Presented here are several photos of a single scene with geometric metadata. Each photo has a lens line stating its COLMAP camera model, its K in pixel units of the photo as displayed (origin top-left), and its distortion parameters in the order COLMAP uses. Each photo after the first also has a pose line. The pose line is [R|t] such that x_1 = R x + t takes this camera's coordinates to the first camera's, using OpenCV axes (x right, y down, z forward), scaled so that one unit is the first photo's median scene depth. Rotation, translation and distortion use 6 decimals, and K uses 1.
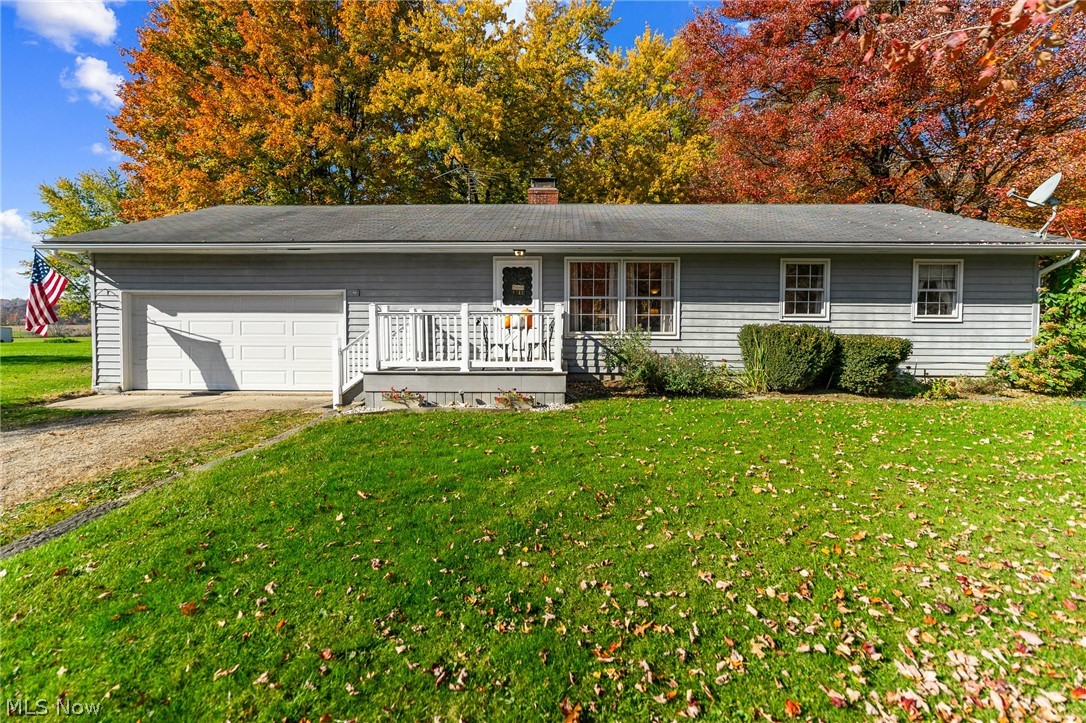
lens RADIAL K [[432.6, 0, 532.9], [0, 432.6, 337.7], [0, 0, 1]] dist [-0.007732, -0.000307]
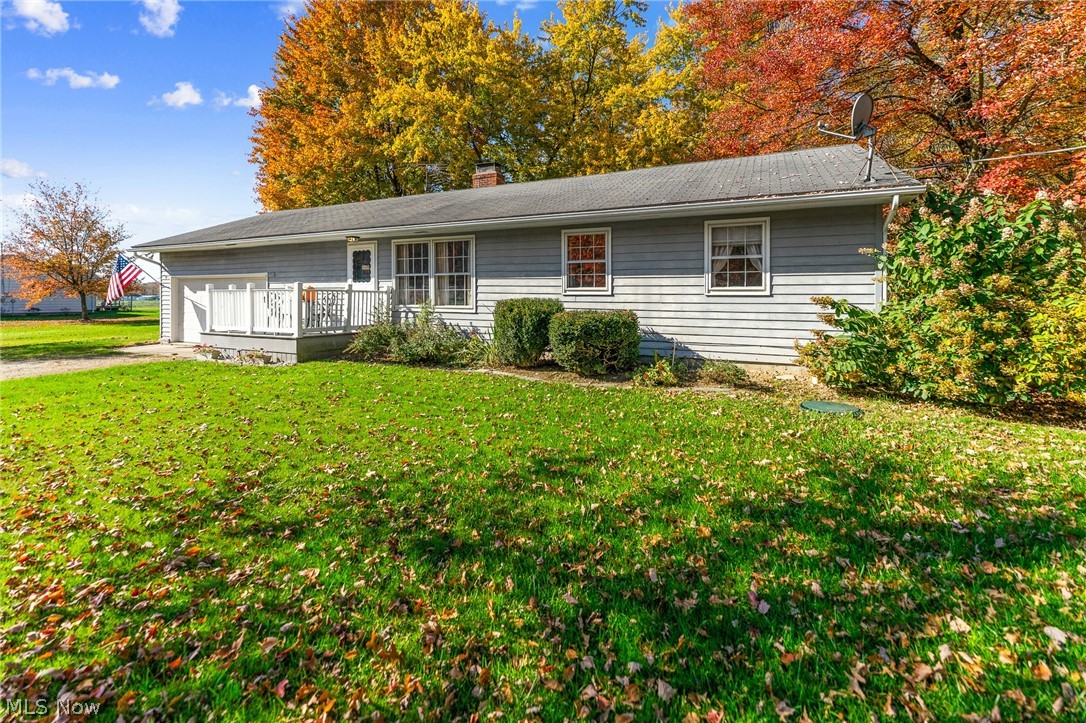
lens RADIAL K [[432.6, 0, 555.8], [0, 432.6, 312.3], [0, 0, 1]] dist [-0.007732, -0.000307]
pose [[0.927552, 0.012143, -0.373496, 0.903251], [-0.011484, 0.999926, 0.003990, -0.004018], [0.373517, 0.000588, 0.927623, 0.097493]]
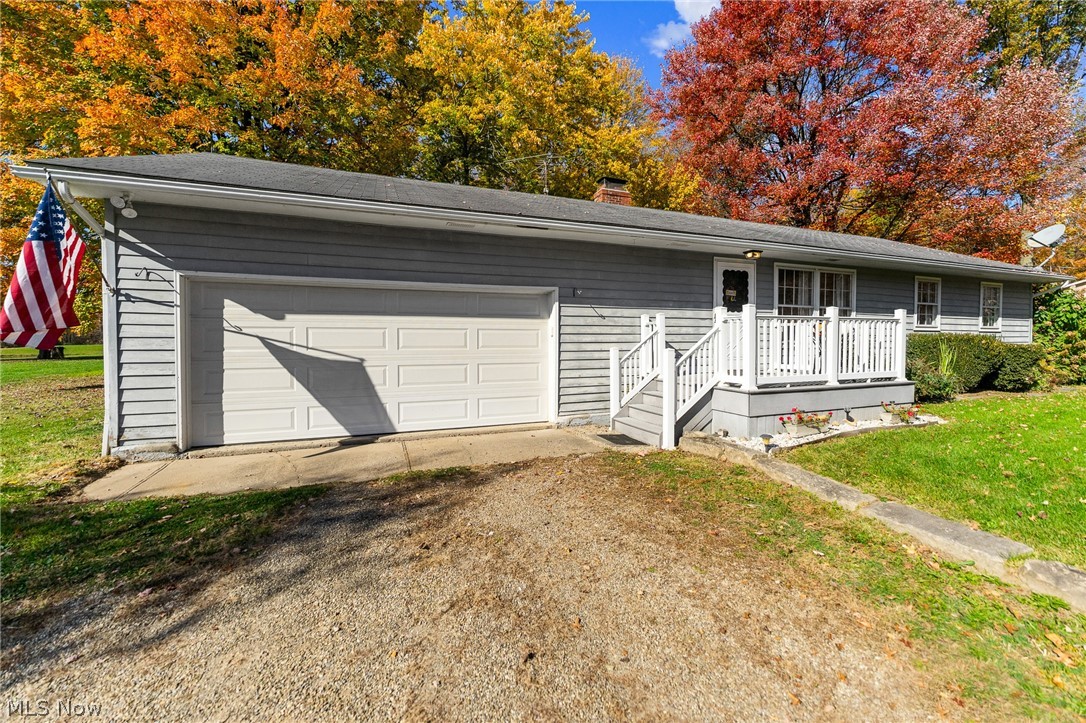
lens RADIAL K [[432.6, 0, 548.9], [0, 432.6, 346.1], [0, 0, 1]] dist [-0.007732, -0.000307]
pose [[0.925004, -0.010866, 0.379801, -0.745864], [0.011868, 0.999930, -0.000296, -0.008071], [-0.379771, 0.004782, 0.925068, 0.308114]]
